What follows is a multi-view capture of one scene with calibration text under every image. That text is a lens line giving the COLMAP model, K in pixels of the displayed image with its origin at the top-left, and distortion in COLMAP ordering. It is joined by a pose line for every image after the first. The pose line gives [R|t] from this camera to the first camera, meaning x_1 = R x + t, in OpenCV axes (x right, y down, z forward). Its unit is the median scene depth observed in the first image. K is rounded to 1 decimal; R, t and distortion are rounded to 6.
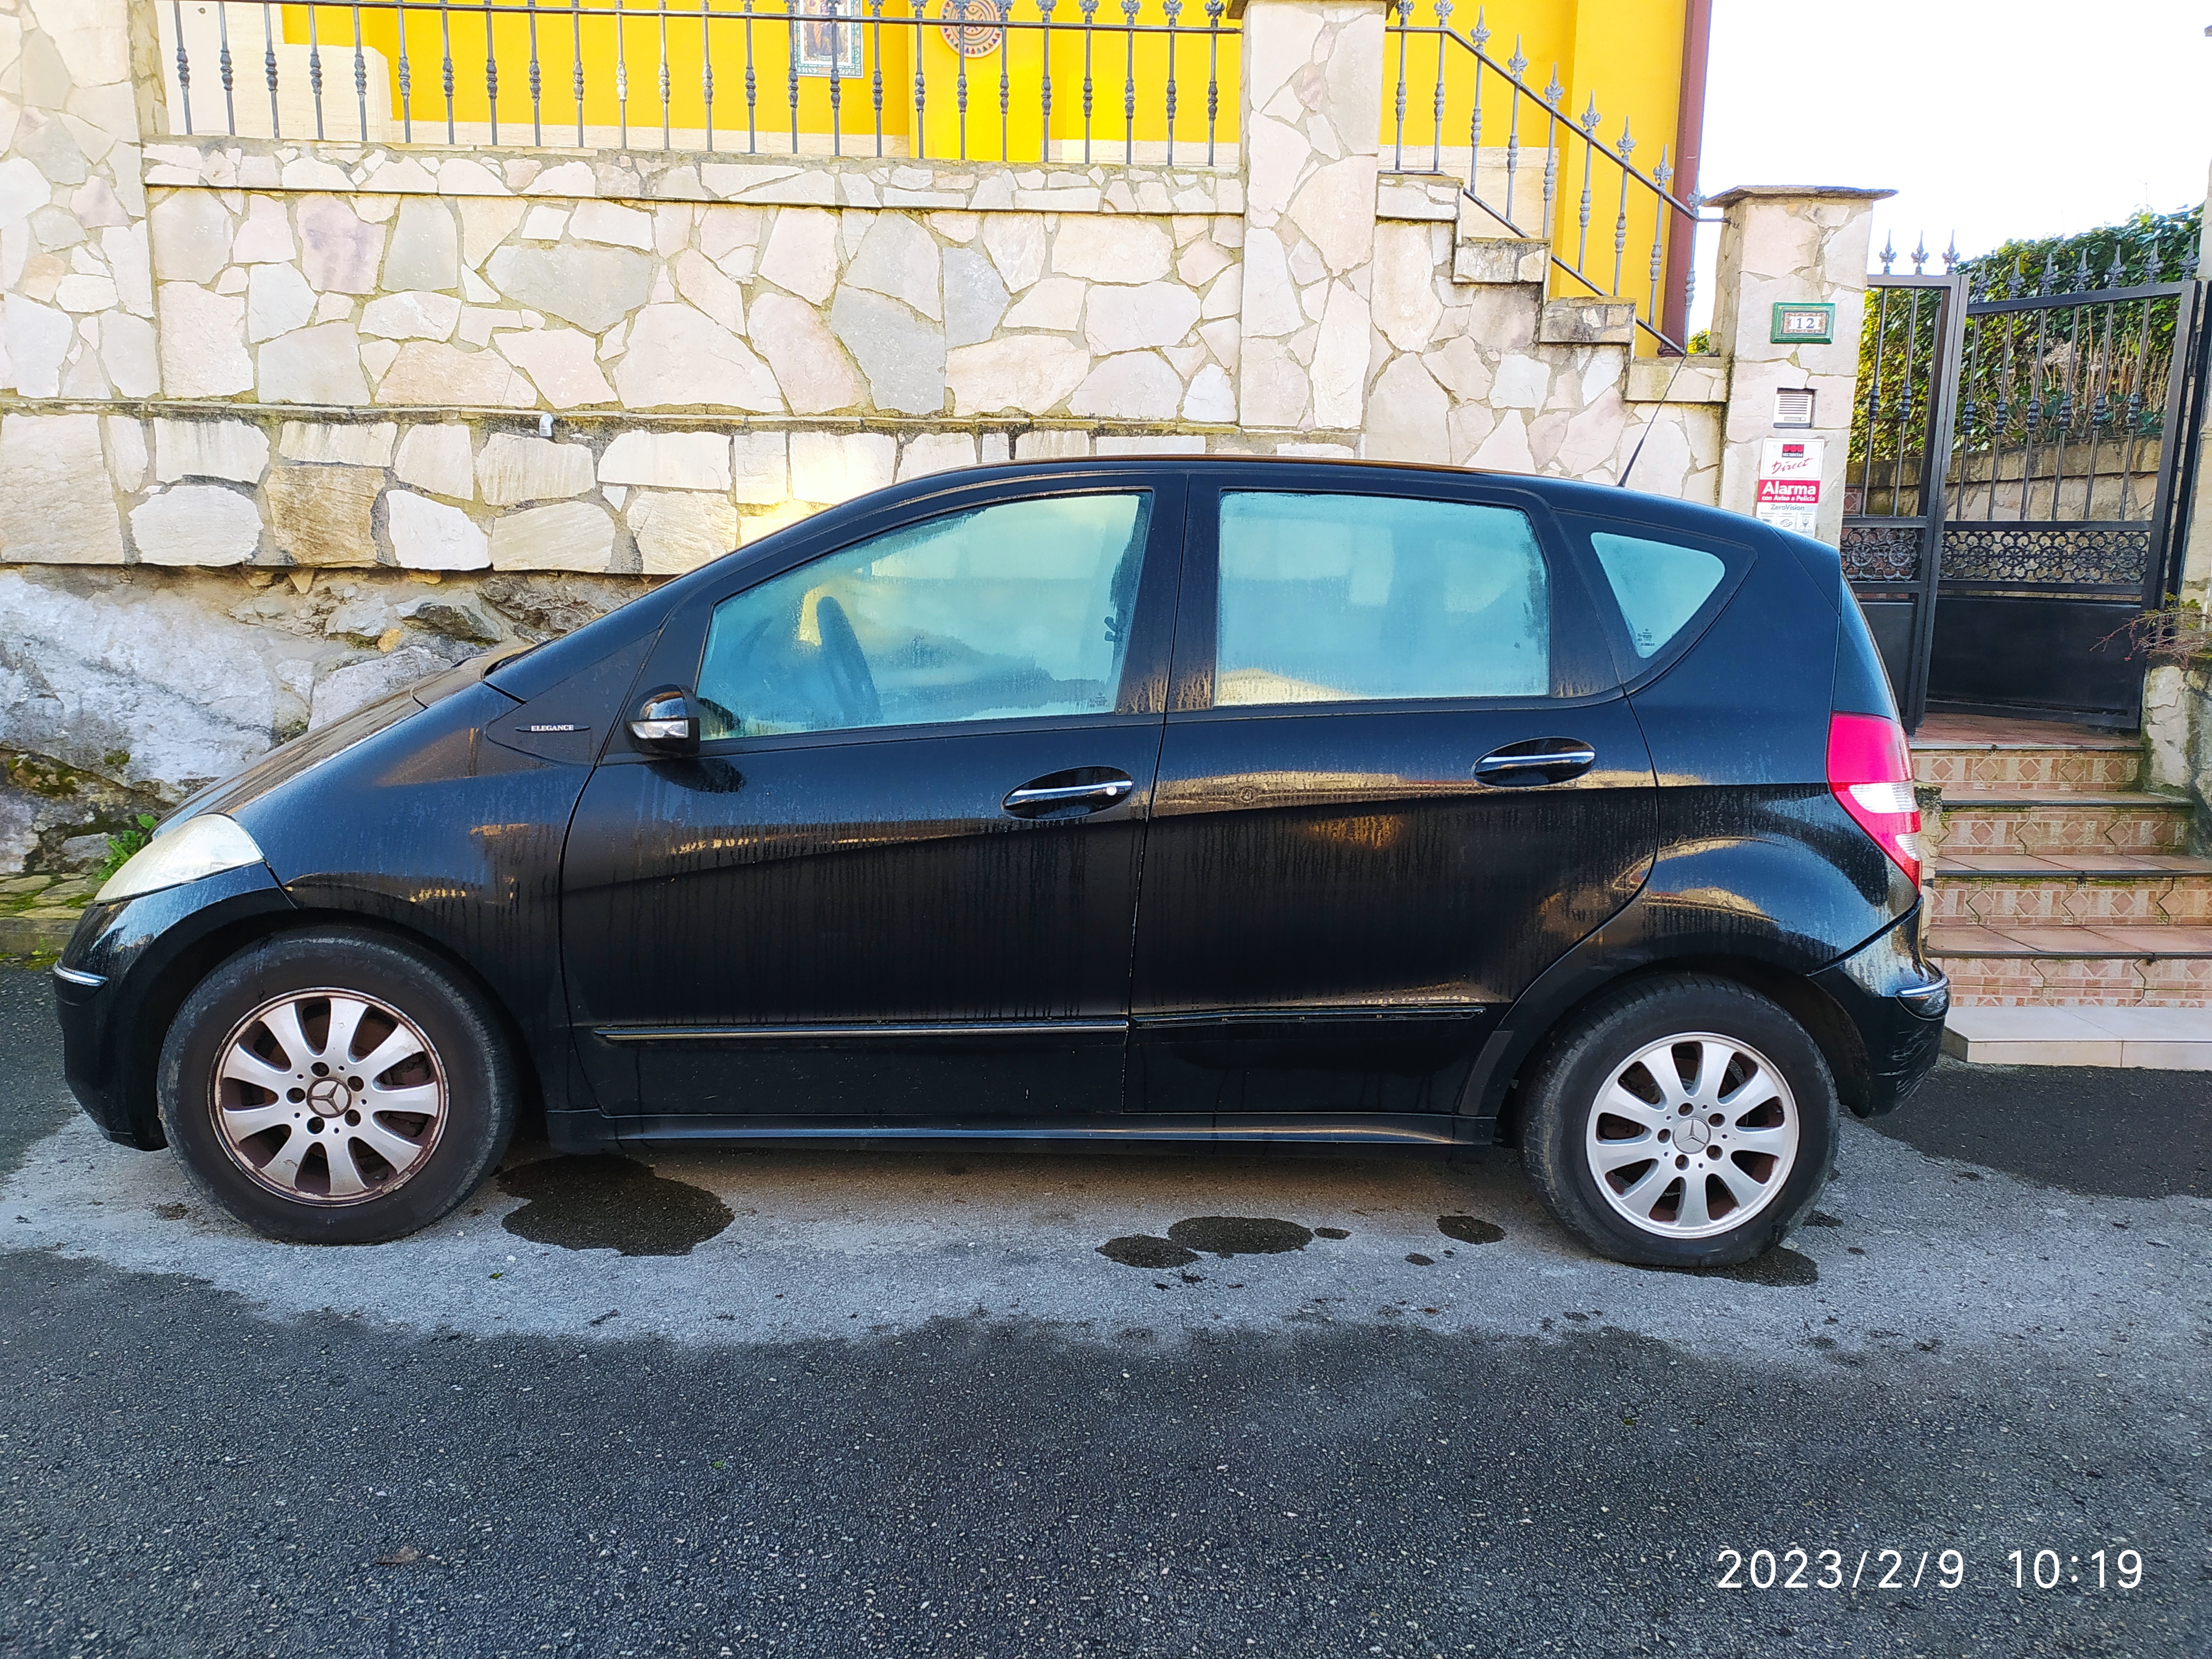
lens RADIAL K [[1653.0, 0, 1079.0], [0, 1653.0, 856.1], [0, 0, 1]] dist [0.101238, -0.132069]
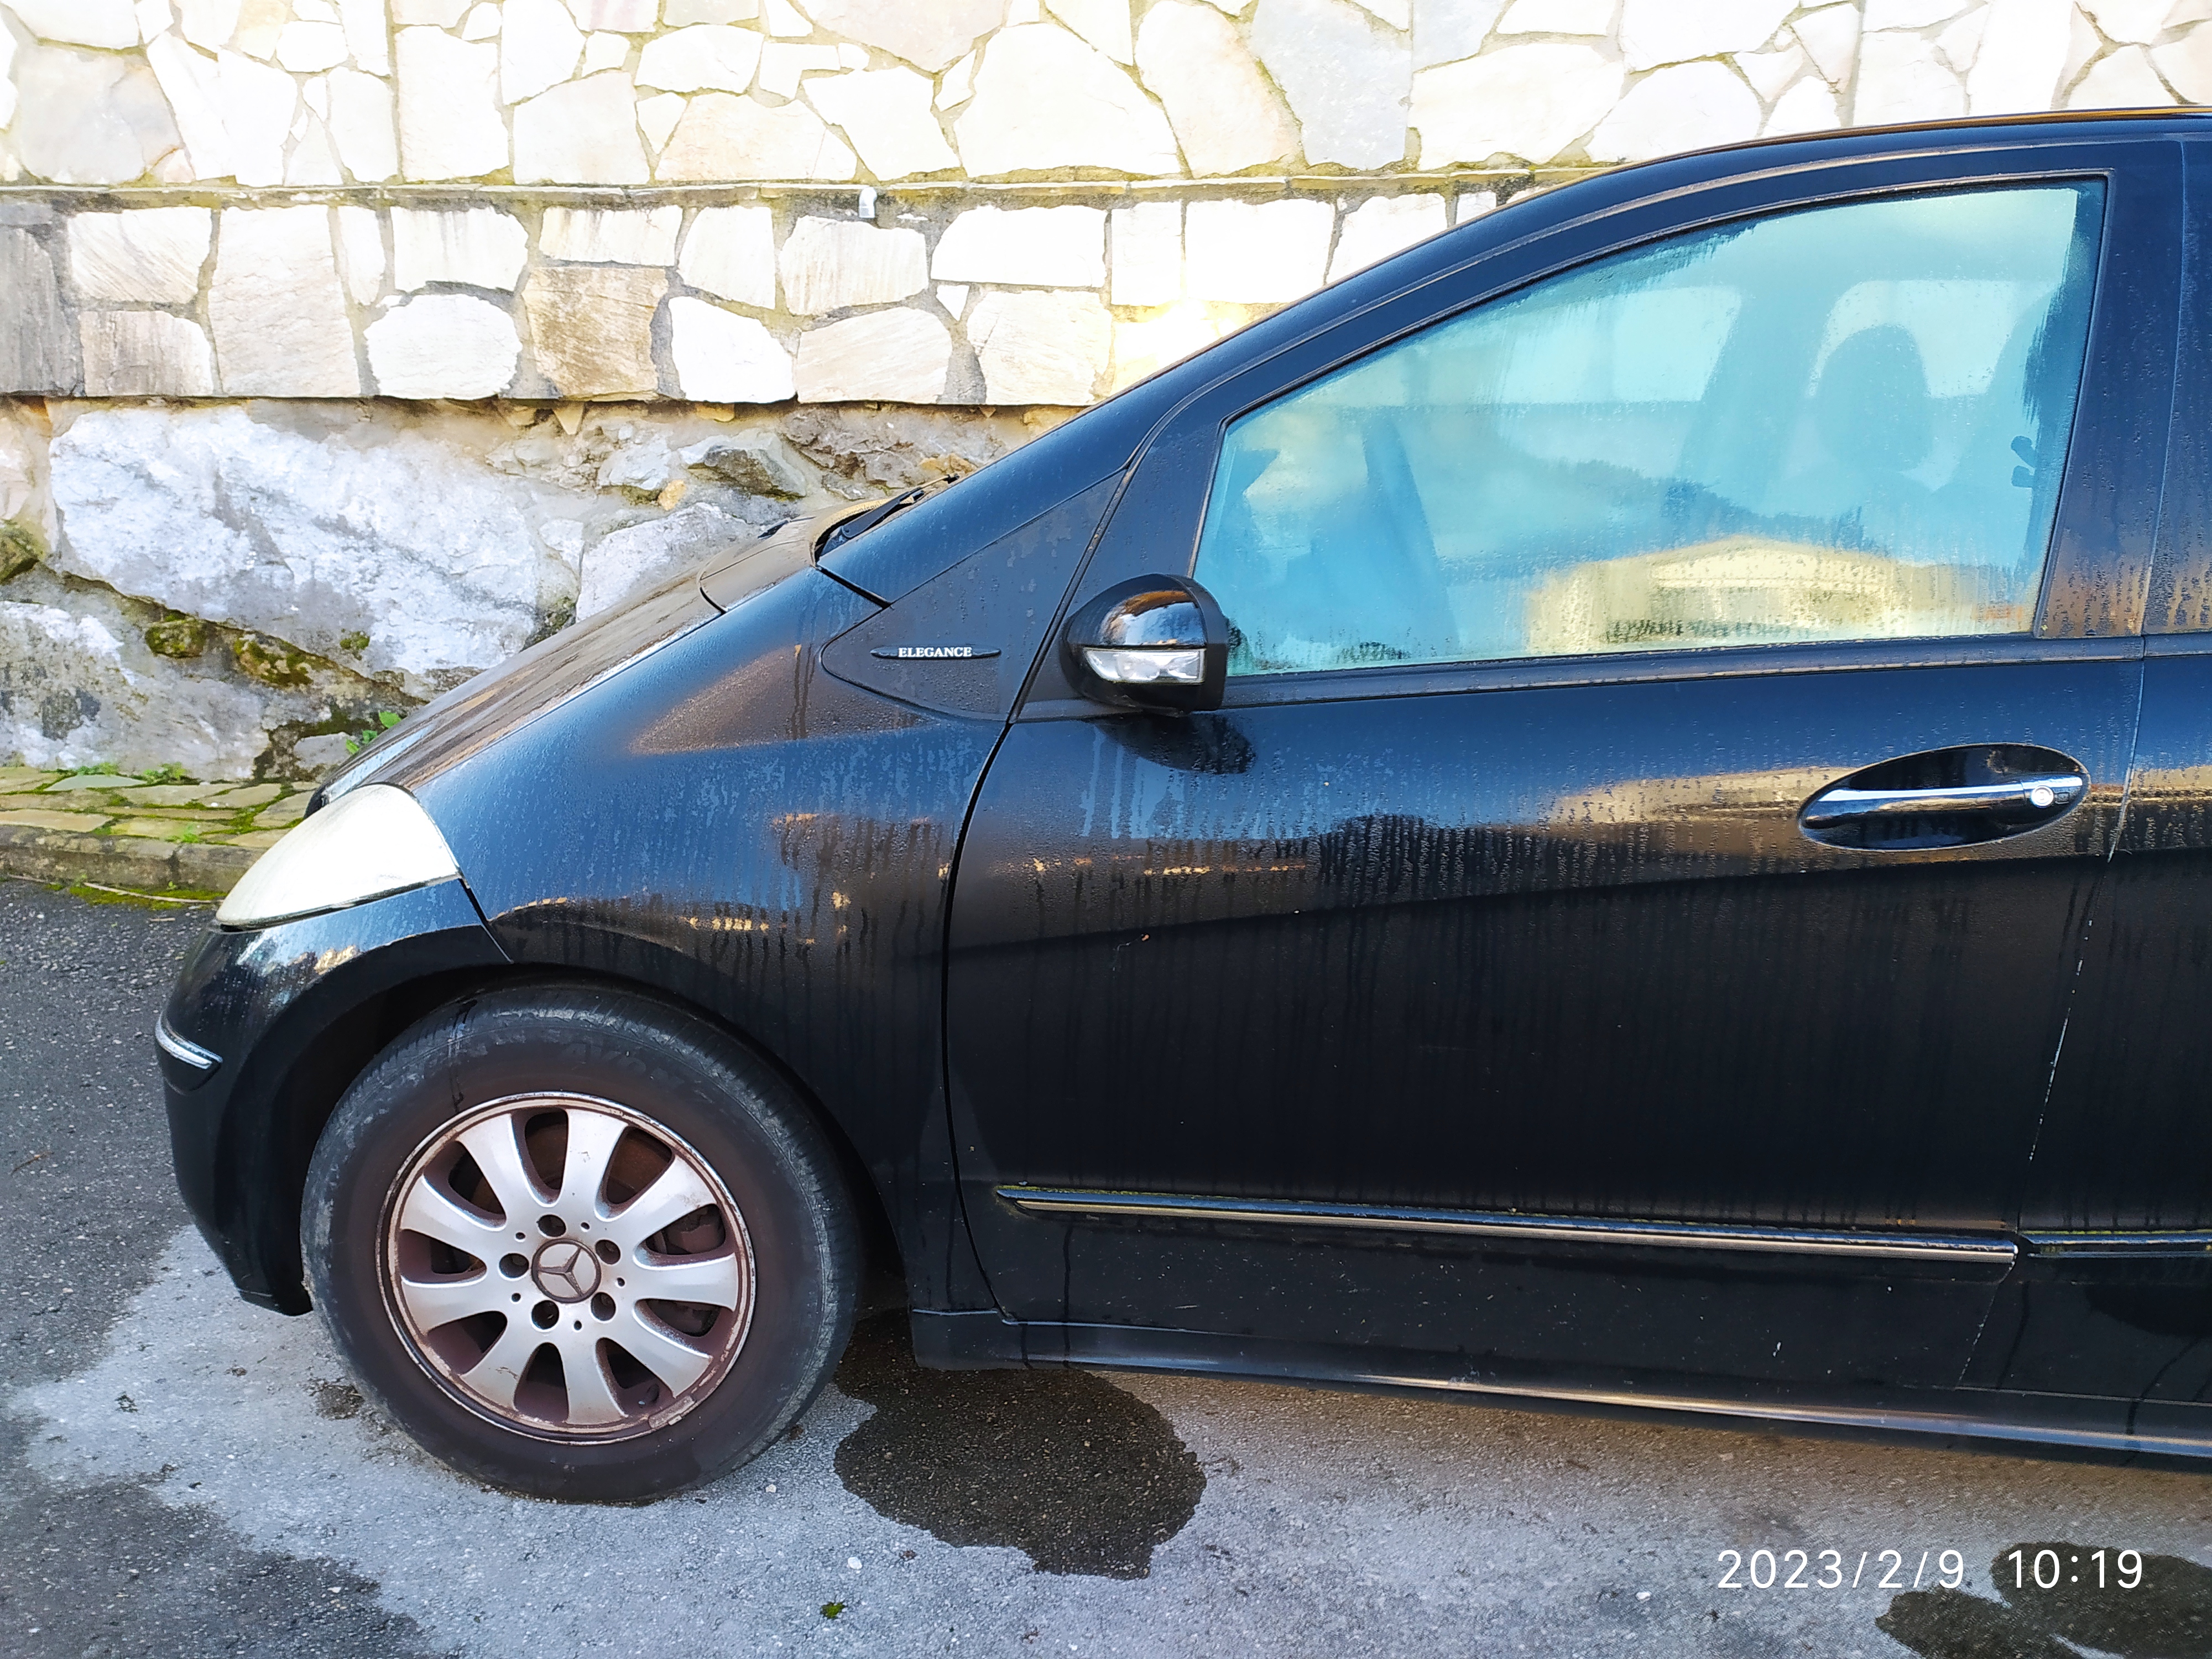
lens RADIAL K [[1702.5, 0, 1055.0], [0, 1702.5, 866.8], [0, 0, 1]] dist [0.068640, -0.059584]
pose [[0.984701, 0.037083, -0.170258, -0.094556], [-0.022473, 0.995959, 0.086950, -0.029917], [0.172794, -0.081794, 0.981556, 0.236767]]
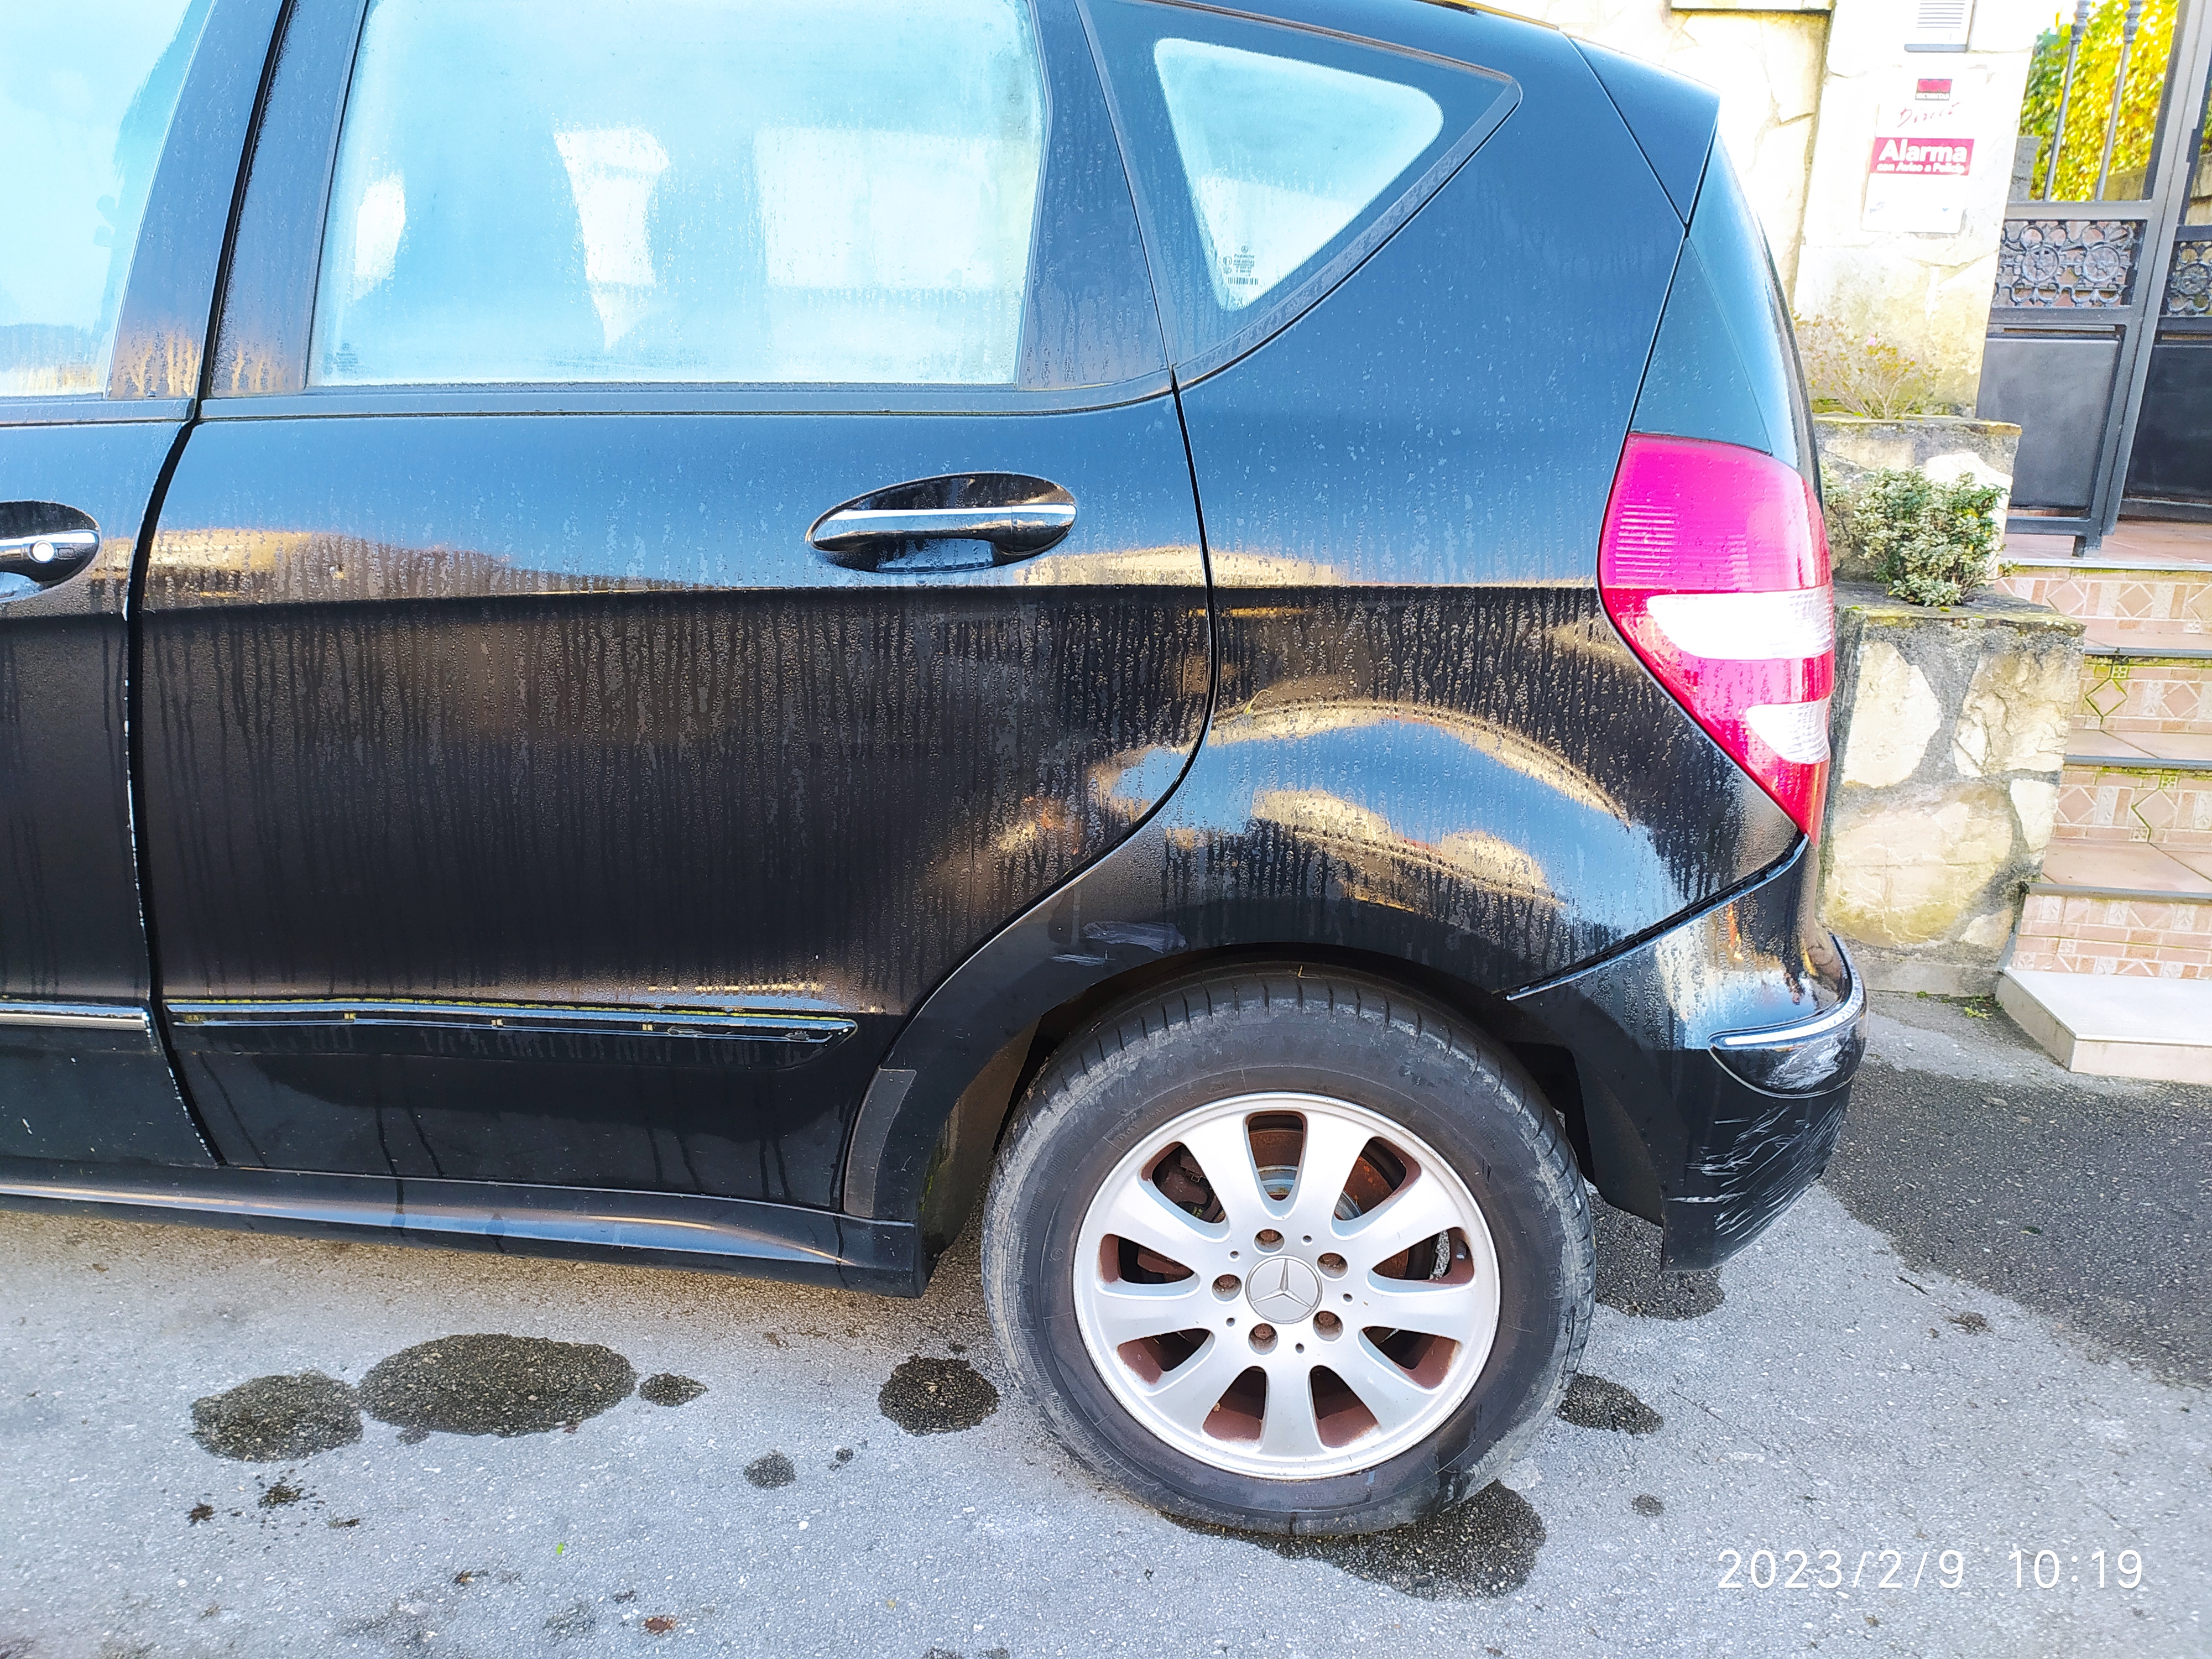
lens RADIAL K [[1702.5, 0, 1055.0], [0, 1702.5, 866.8], [0, 0, 1]] dist [0.068640, -0.059584]
pose [[0.989794, 0.053062, -0.132255, 0.203200], [-0.038250, 0.992959, 0.112117, -0.008386], [0.137273, -0.105914, 0.984854, 0.280301]]
